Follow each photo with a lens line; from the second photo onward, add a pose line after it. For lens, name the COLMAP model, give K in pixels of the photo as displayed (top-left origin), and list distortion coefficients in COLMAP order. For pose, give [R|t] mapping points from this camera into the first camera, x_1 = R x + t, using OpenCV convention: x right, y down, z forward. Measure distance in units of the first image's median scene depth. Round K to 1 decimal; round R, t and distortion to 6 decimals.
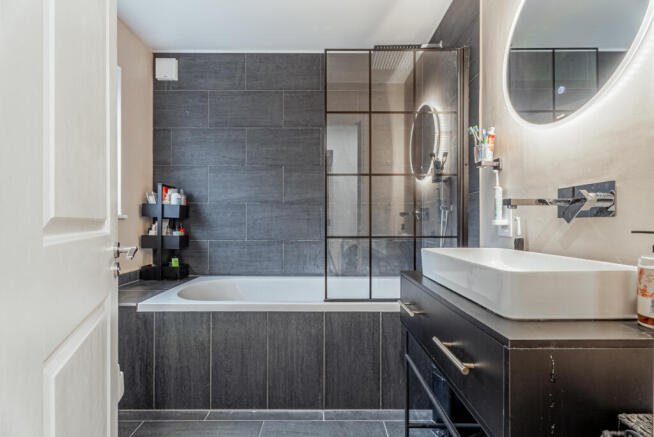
lens RADIAL K [[296.0, 0, 327.3], [0, 296.0, 222.2], [0, 0, 1]] dist [0.004512, 0.000683]
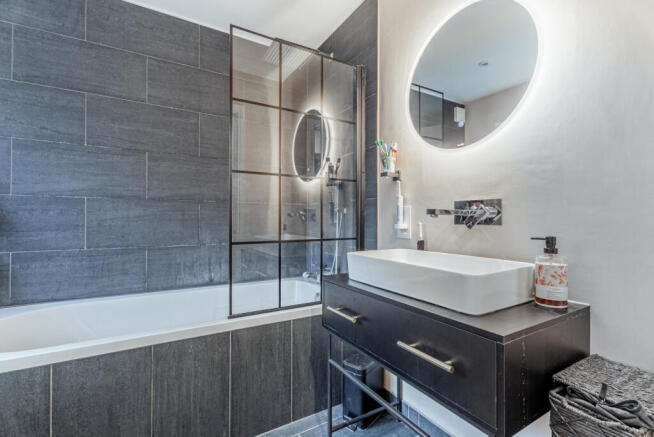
lens RADIAL K [[296.0, 0, 326.6], [0, 296.0, 216.4], [0, 0, 1]] dist [0.004512, 0.000683]
pose [[0.859990, 0.005177, 0.510285, -0.208439], [-0.003240, 0.999984, -0.004684, -0.025212], [-0.510301, 0.002375, 0.859993, 0.121506]]
